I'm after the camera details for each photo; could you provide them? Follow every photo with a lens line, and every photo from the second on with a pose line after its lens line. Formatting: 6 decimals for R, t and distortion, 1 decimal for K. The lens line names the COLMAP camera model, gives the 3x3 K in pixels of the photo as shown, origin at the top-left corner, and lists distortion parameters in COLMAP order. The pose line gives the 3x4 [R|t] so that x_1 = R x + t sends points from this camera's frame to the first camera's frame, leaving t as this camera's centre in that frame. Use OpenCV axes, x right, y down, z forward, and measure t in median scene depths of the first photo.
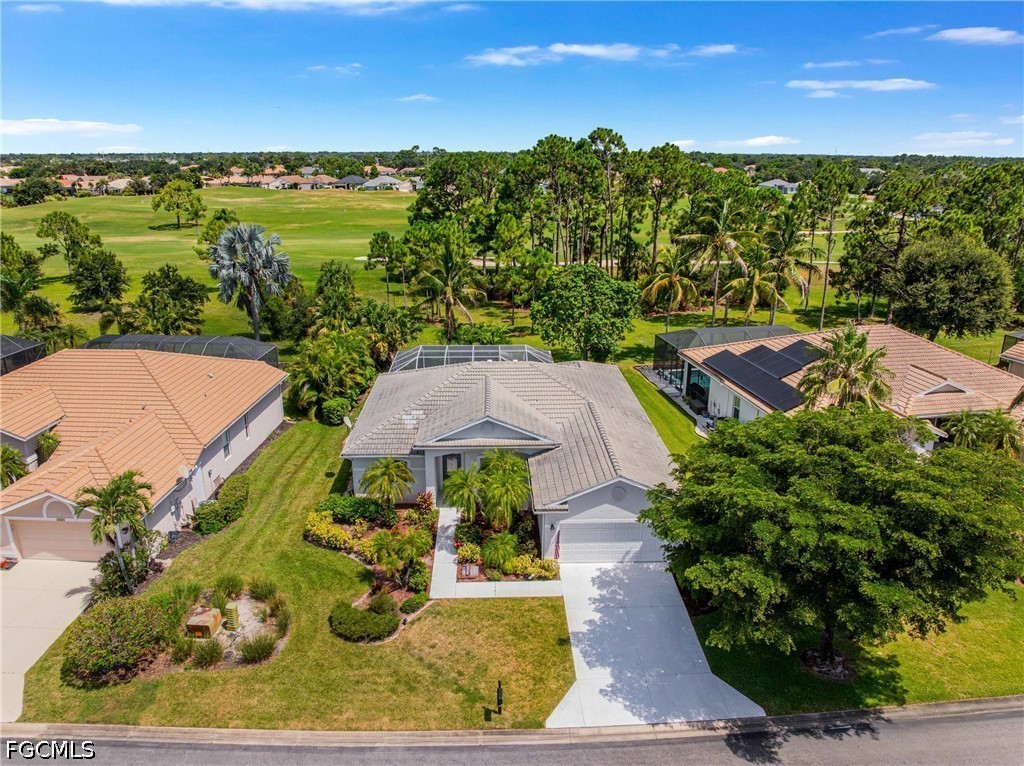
lens RADIAL K [[718.0, 0, 514.5], [0, 718.0, 378.1], [0, 0, 1]] dist [-0.041028, 0.001471]
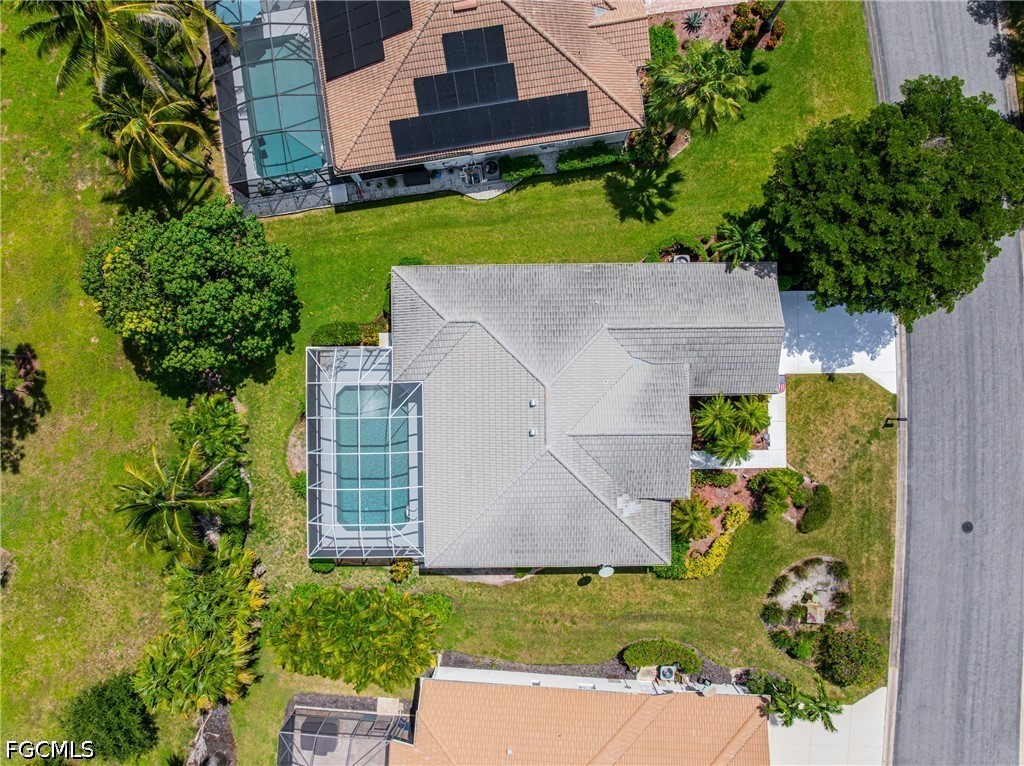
lens RADIAL K [[718.0, 0, 514.5], [0, 718.0, 378.1], [0, 0, 1]] dist [-0.041028, 0.001471]
pose [[0.025179, -0.999643, 0.008928, 0.032960], [0.308160, 0.016257, 0.951196, -1.203595], [-0.951001, -0.021199, 0.308460, 1.066096]]
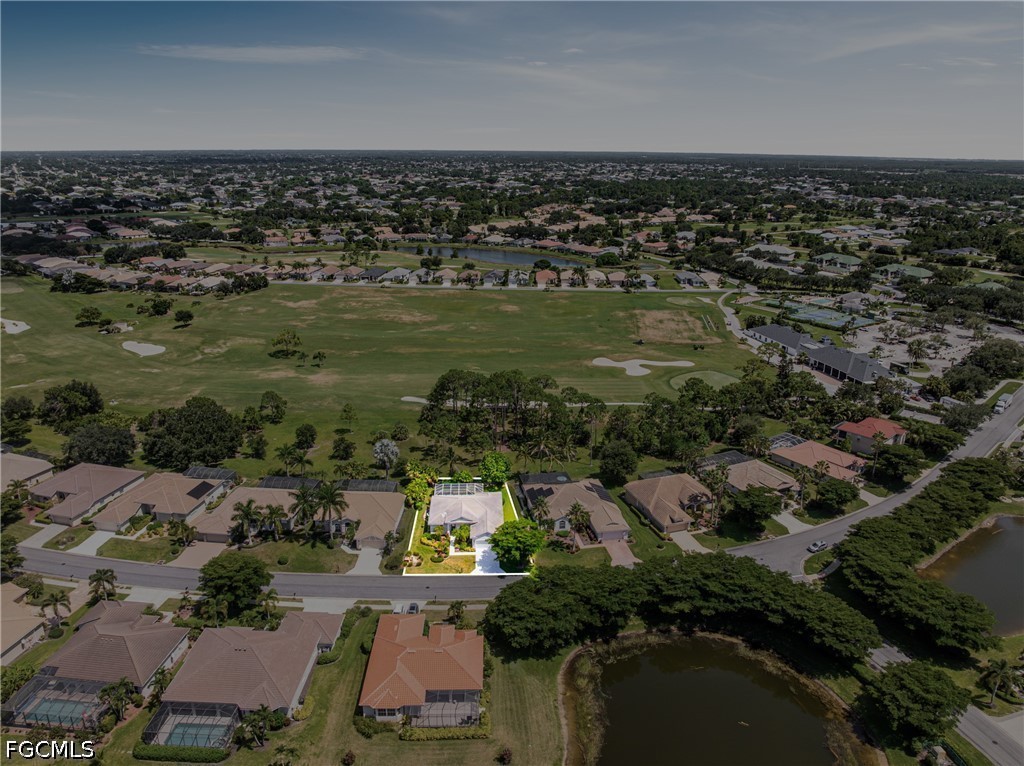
lens RADIAL K [[718.0, 0, 514.5], [0, 718.0, 378.1], [0, 0, 1]] dist [-0.041028, 0.001471]
pose [[0.999940, 0.002006, 0.010747, 0.285066], [-0.002080, 0.999975, 0.006815, -0.979577], [-0.010733, -0.006837, 0.999919, -4.054952]]
